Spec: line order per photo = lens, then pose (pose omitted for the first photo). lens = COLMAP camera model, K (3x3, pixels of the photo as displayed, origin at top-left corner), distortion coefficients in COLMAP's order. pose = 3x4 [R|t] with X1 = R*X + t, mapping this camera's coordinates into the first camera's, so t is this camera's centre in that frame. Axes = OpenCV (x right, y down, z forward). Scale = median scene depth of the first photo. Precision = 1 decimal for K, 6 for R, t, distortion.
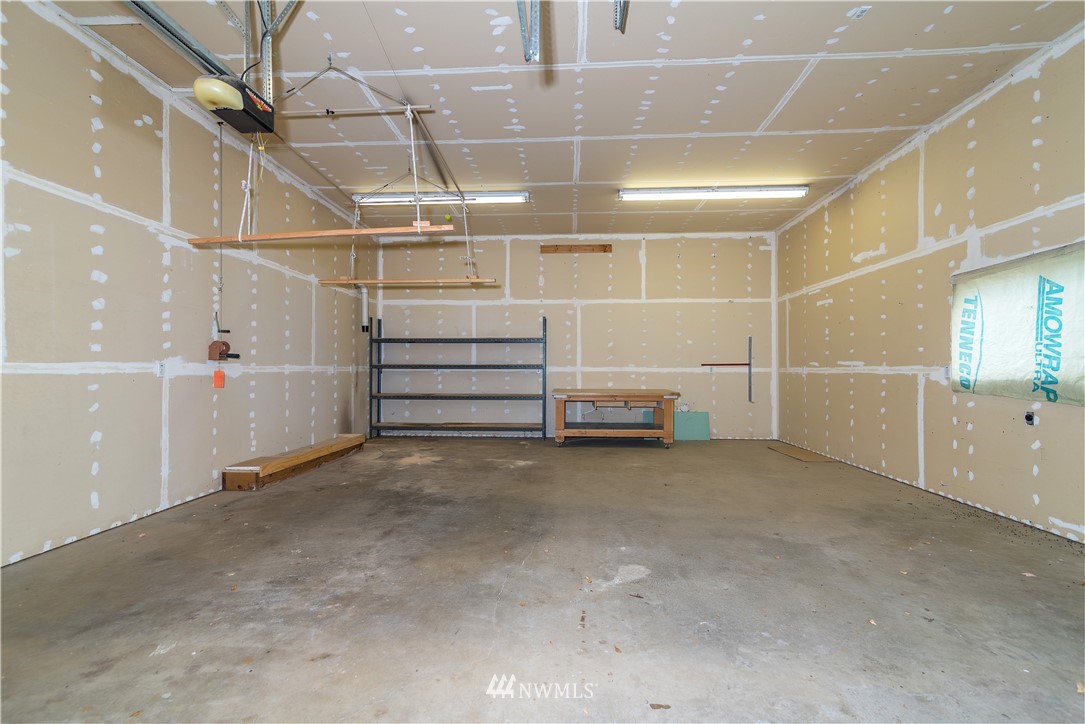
lens RADIAL K [[486.6, 0, 542.5], [0, 486.6, 362.0], [0, 0, 1]] dist [0.011280, 0.000102]
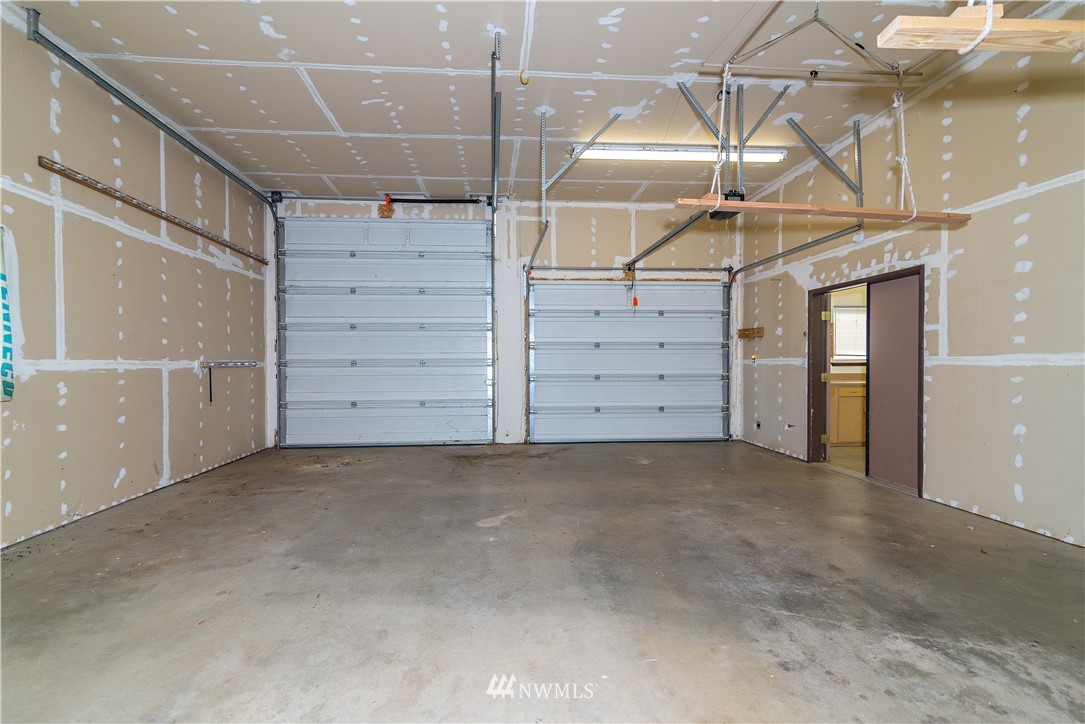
lens RADIAL K [[486.6, 0, 542.5], [0, 486.6, 362.0], [0, 0, 1]] dist [0.011280, 0.000102]
pose [[-0.987275, 0.002596, -0.159004, 0.210621], [0.005076, 0.999872, -0.015188, 0.027641], [0.158944, -0.015802, -0.987161, 1.926541]]
